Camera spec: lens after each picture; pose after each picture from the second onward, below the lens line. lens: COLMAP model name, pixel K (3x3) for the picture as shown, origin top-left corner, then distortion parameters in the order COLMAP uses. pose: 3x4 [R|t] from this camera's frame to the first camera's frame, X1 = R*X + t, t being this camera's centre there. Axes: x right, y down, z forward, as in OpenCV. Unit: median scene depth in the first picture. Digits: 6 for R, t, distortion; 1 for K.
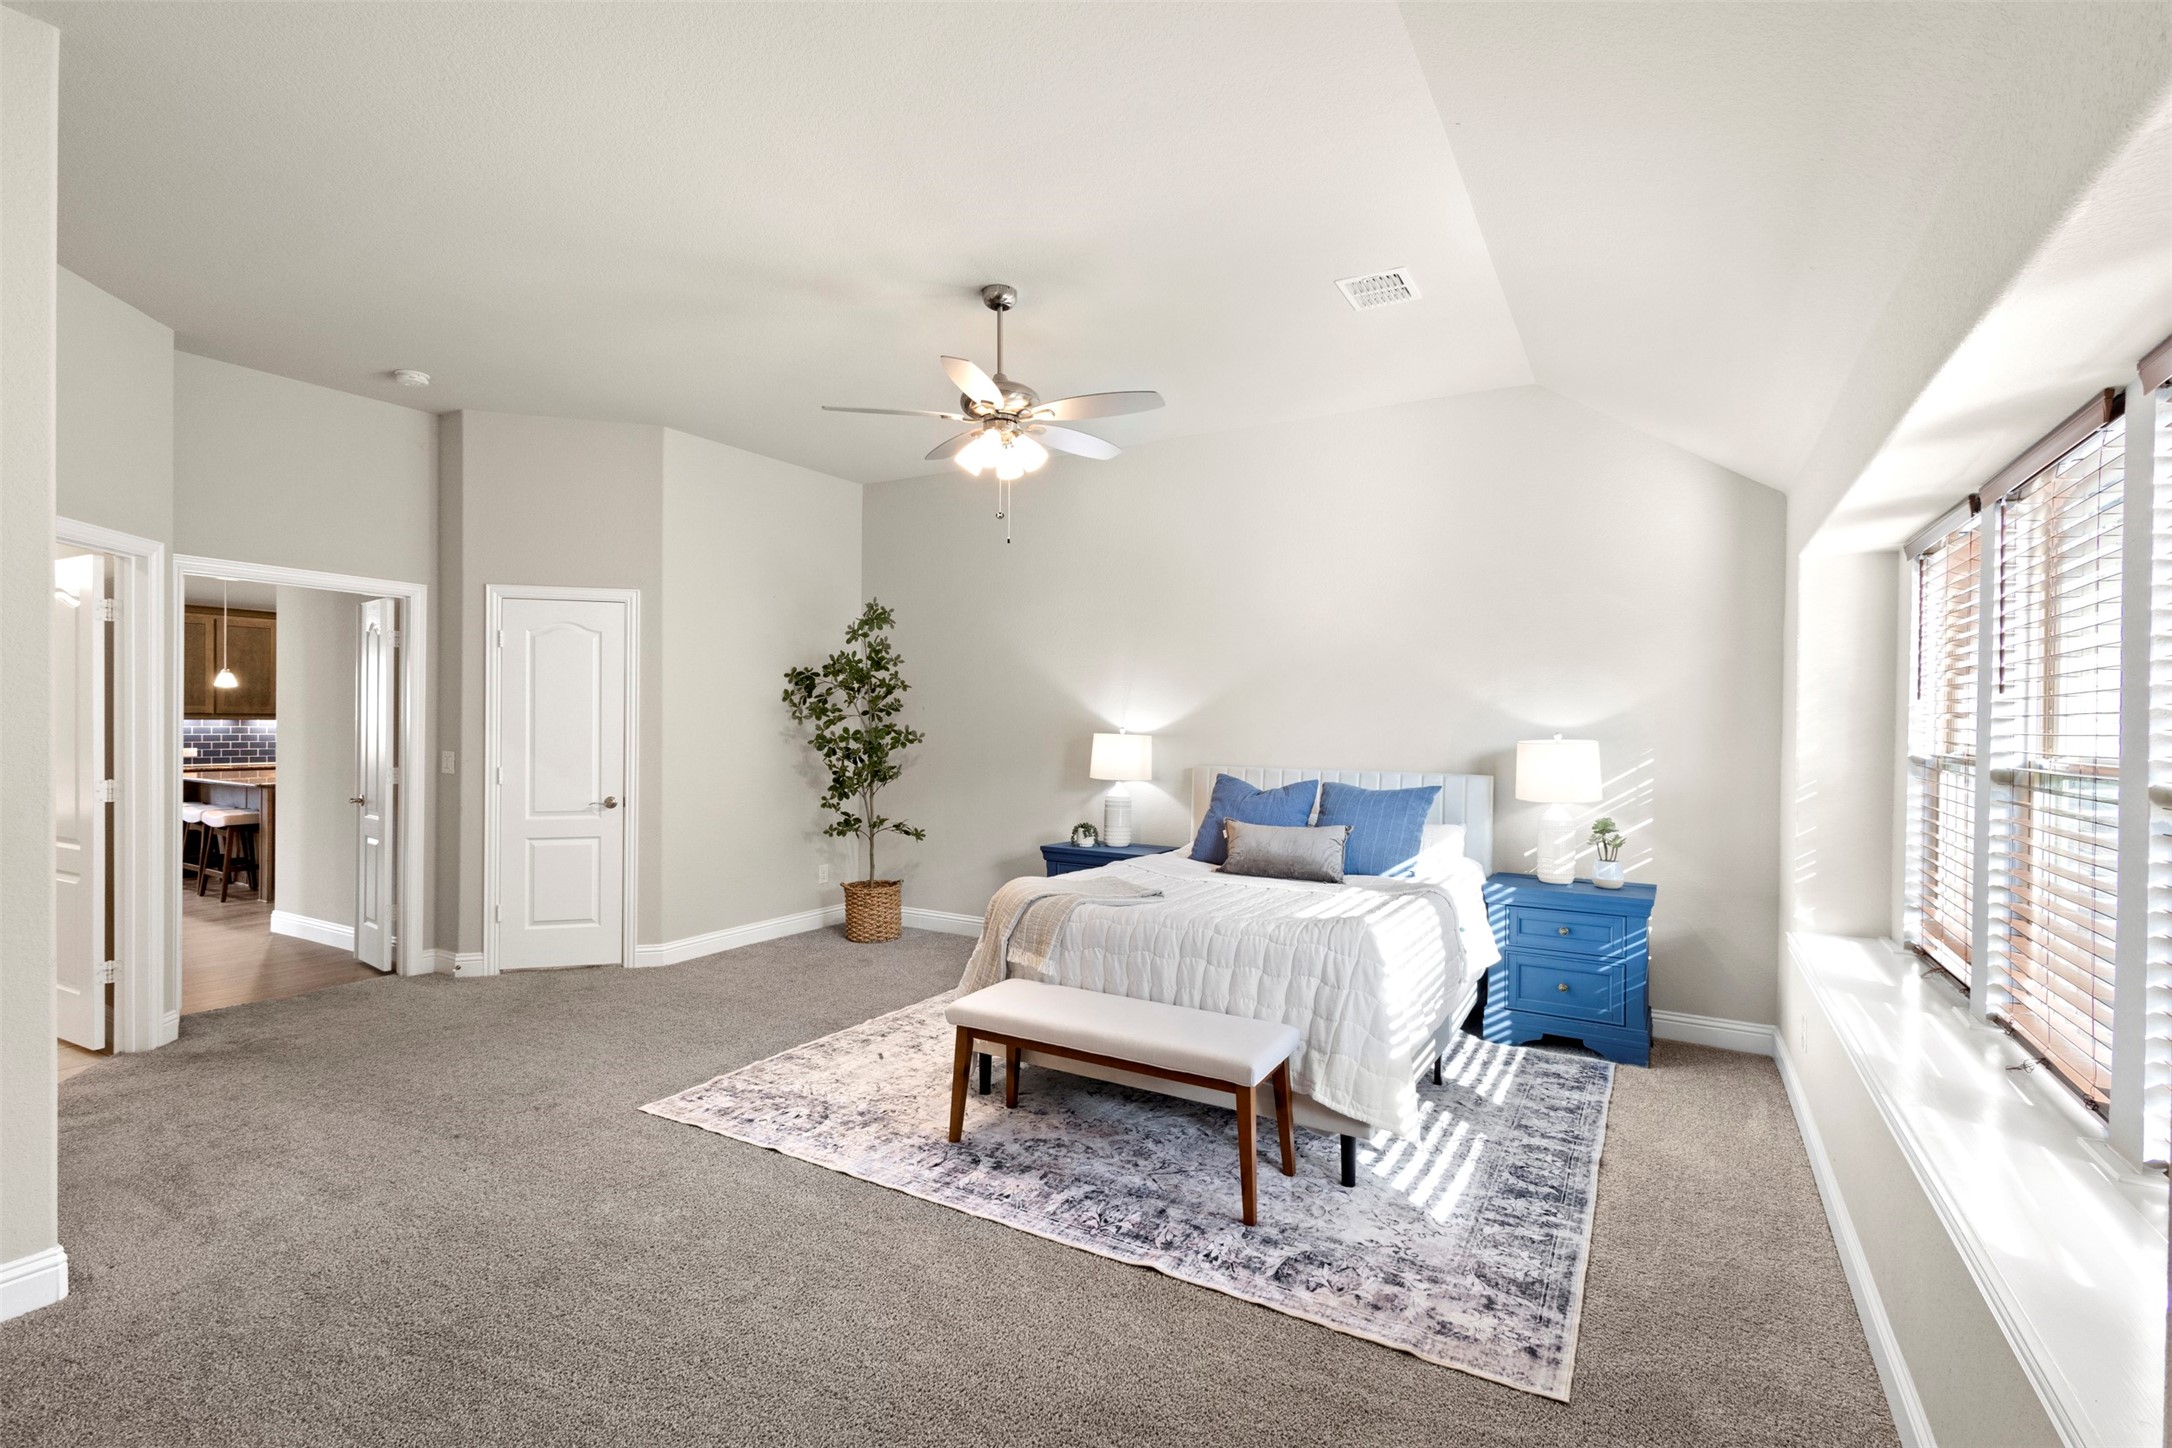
lens RADIAL K [[996.1, 0, 1093.2], [0, 996.1, 720.3], [0, 0, 1]] dist [0.011382, -0.004145]
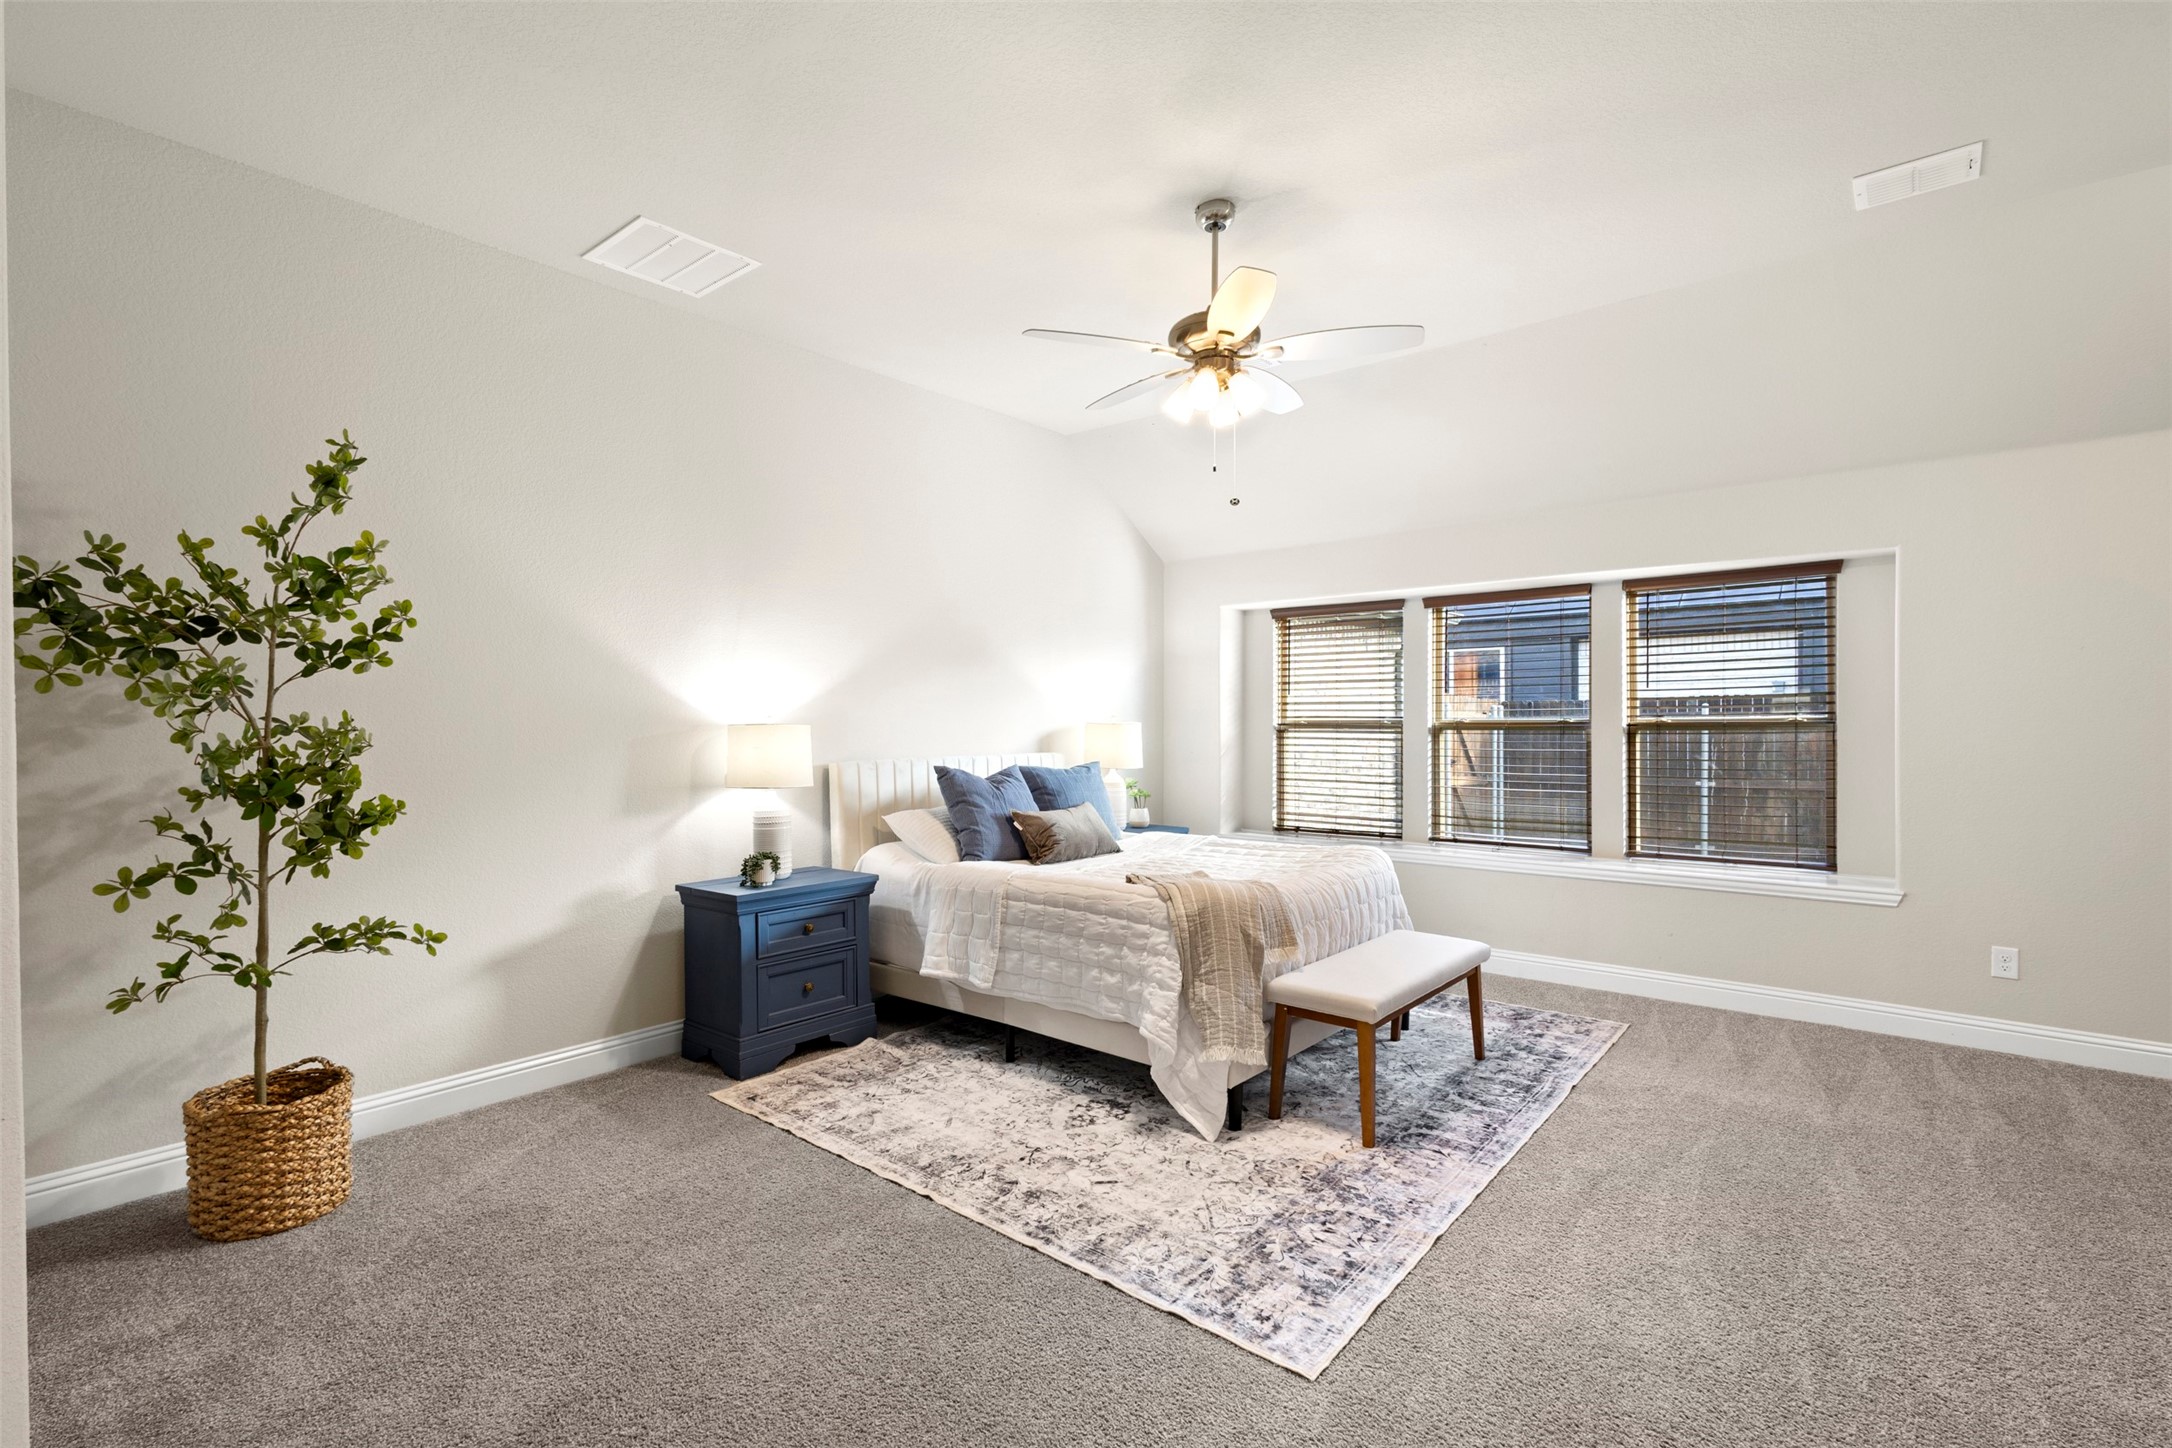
lens RADIAL K [[996.1, 0, 1089.7], [0, 996.1, 723.3], [0, 0, 1]] dist [0.011382, -0.004145]
pose [[0.157566, -0.004283, 0.987499, -1.044162], [0.008298, 0.999961, 0.003013, 0.022661], [-0.987474, 0.007720, 0.157596, 1.056979]]
